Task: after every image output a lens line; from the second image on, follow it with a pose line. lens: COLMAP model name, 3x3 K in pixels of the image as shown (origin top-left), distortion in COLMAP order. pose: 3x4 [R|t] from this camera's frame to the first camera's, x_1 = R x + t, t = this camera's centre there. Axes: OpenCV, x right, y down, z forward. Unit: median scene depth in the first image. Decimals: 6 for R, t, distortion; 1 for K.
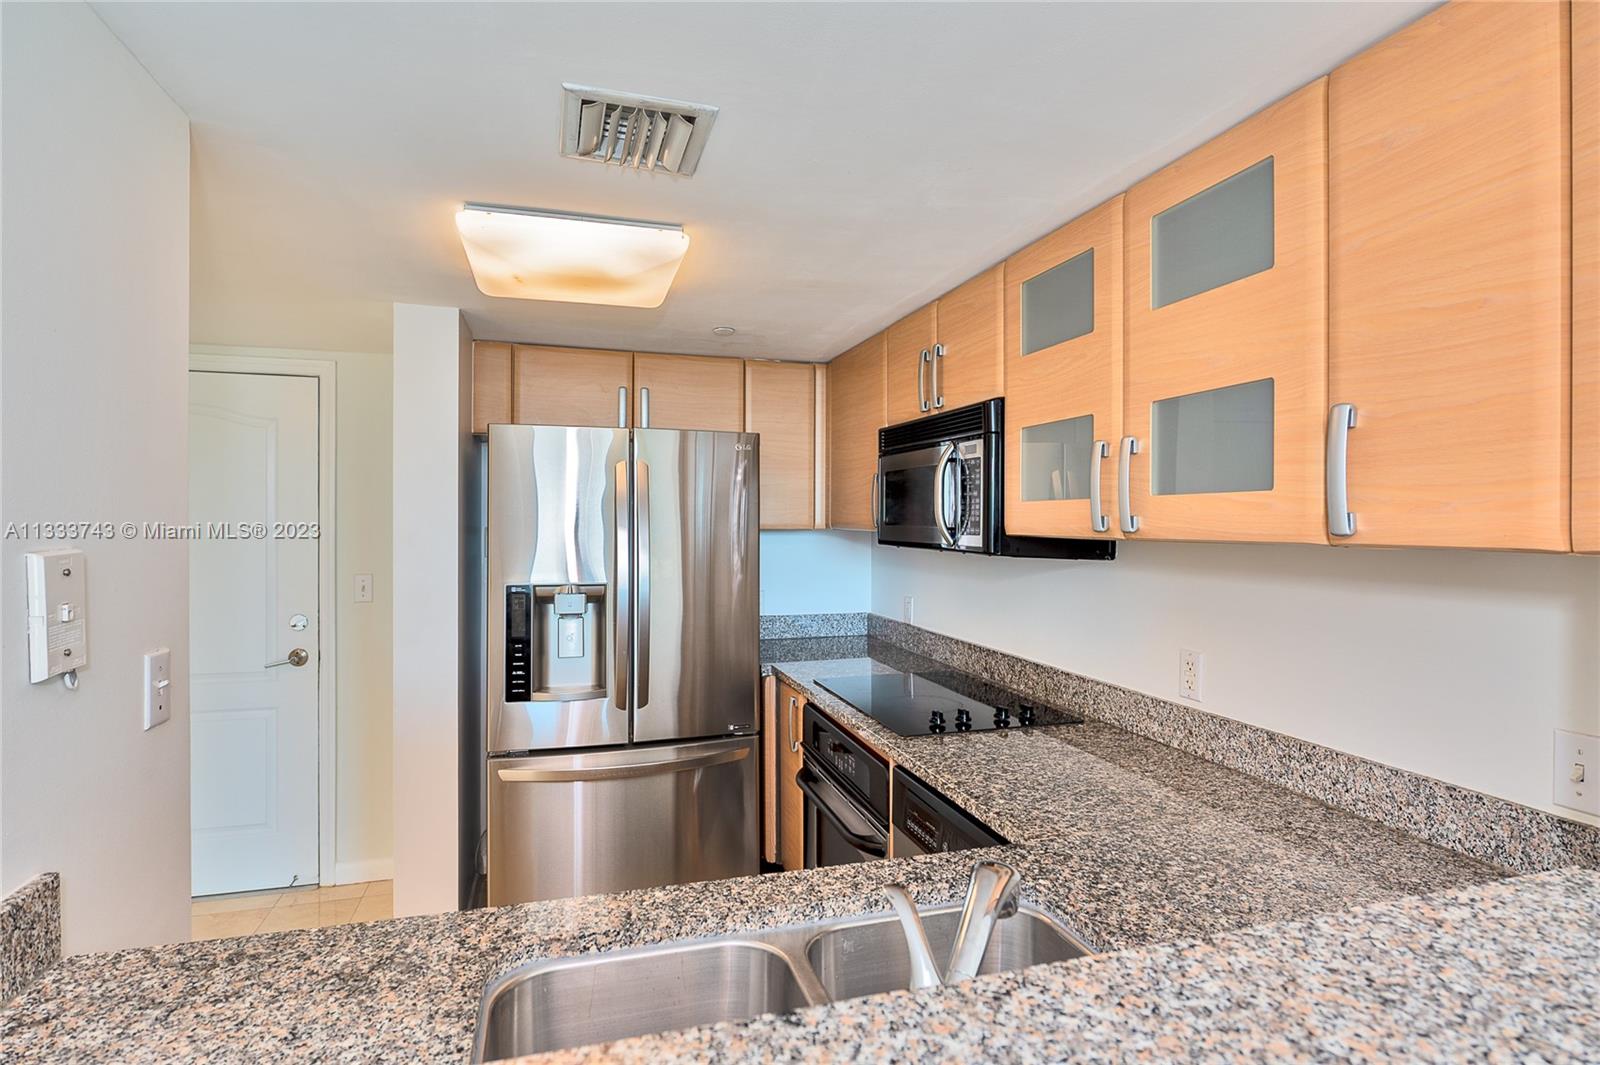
lens RADIAL K [[807.3, 0, 795.7], [0, 807.3, 525.4], [0, 0, 1]] dist [0.000139, -0.000623]
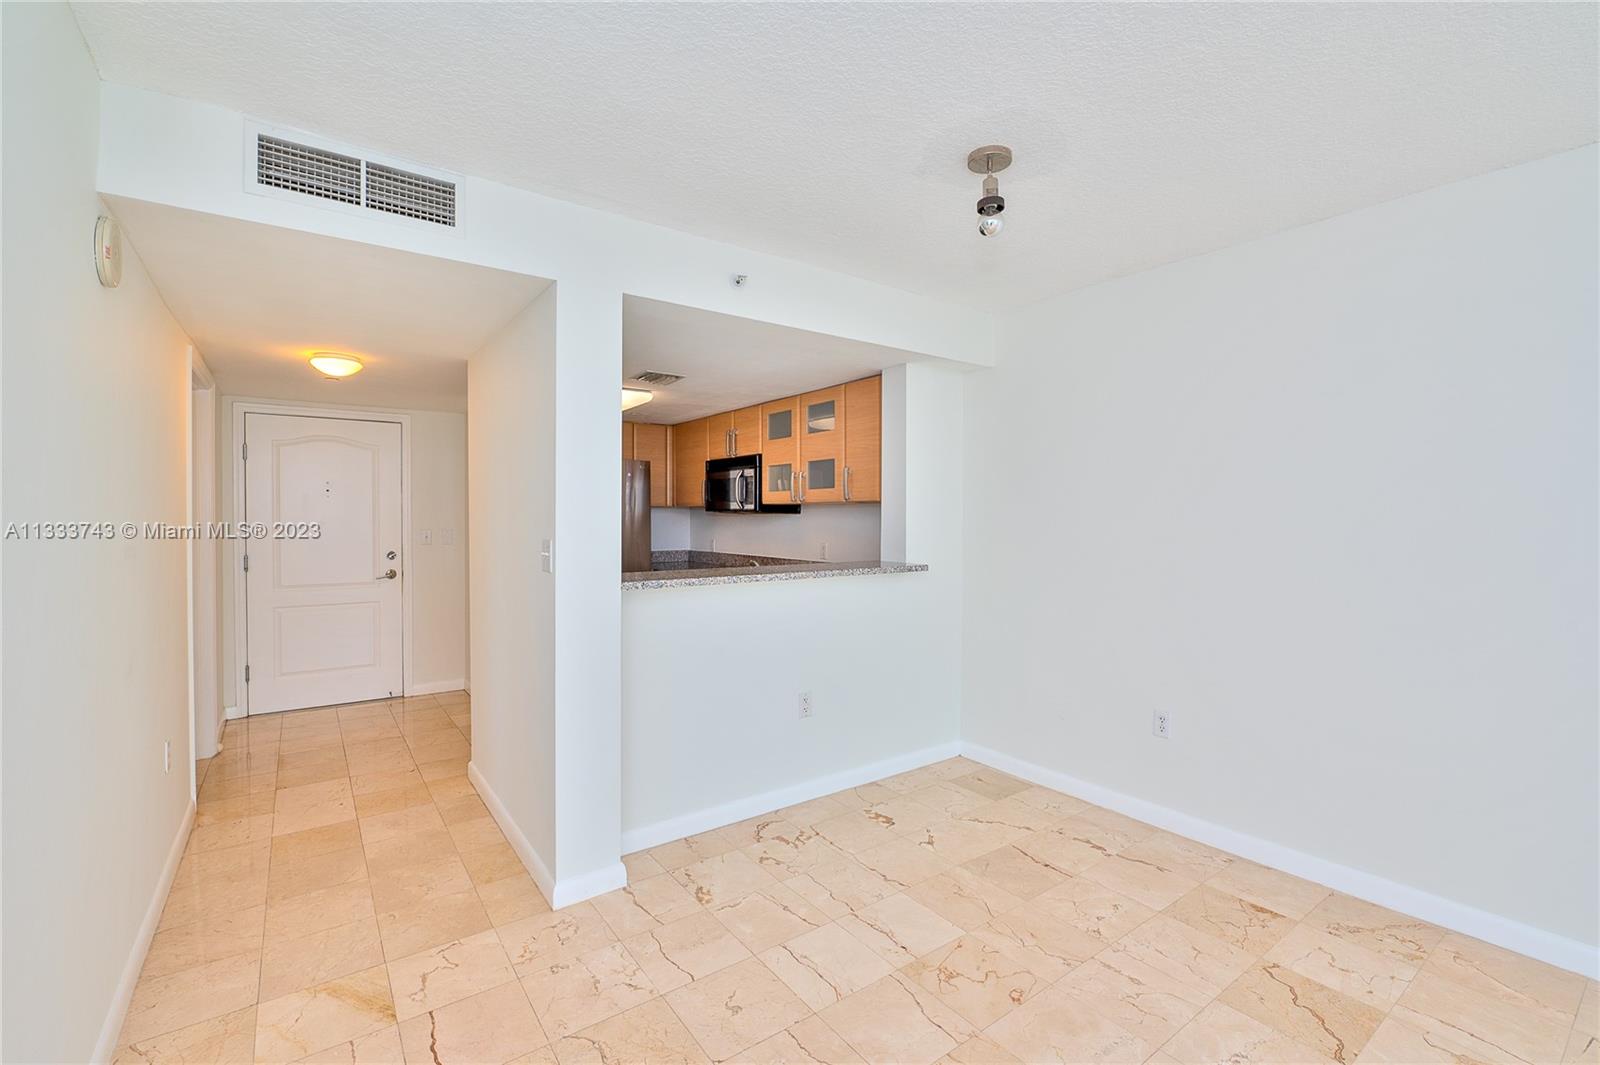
lens RADIAL K [[663.8, 0, 800.0], [0, 663.8, 525.2], [0, 0, 1]] dist [-0.014251, 0.000009]
pose [[0.941664, -0.006003, 0.336500, -0.377297], [0.002764, 0.999945, 0.010105, 0.060028], [-0.336543, -0.008585, 0.941629, -1.162061]]
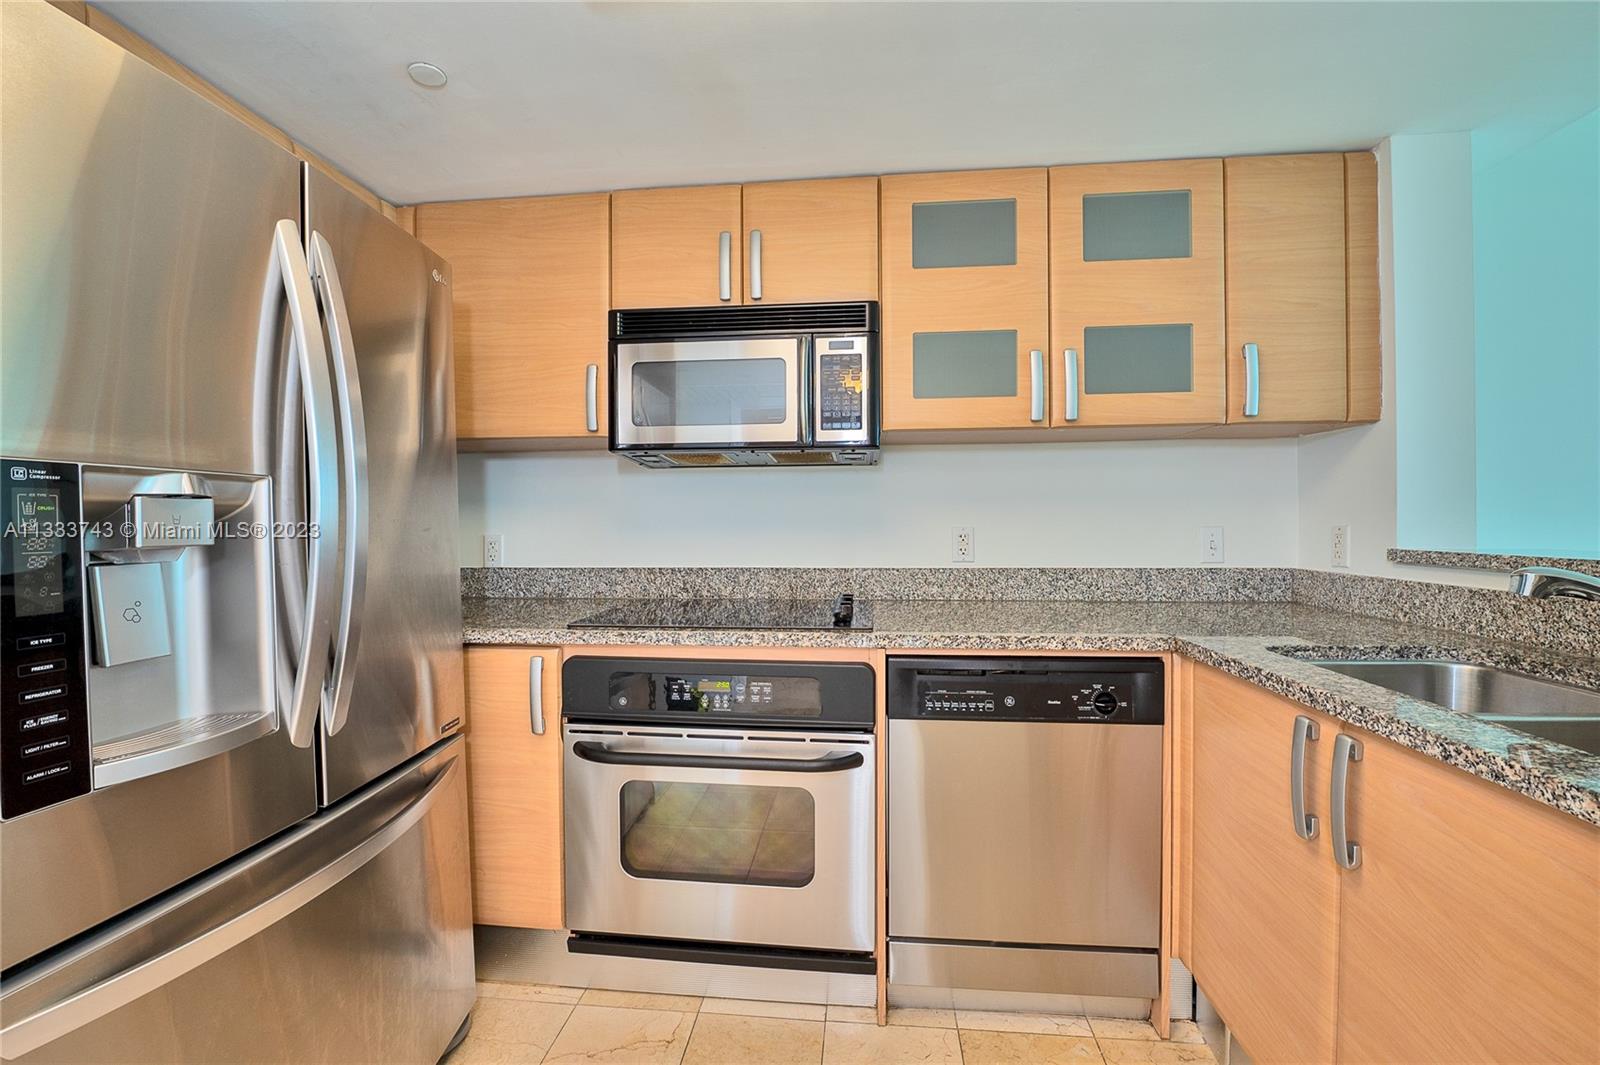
lens RADIAL K [[663.8, 0, 798.3], [0, 663.8, 526.8], [0, 0, 1]] dist [-0.014251, 0.000009]
pose [[0.379958, -0.012855, 0.924914, -0.602617], [0.012264, 0.999886, 0.008858, 0.131161], [-0.924922, 0.007978, 0.380072, 0.766931]]
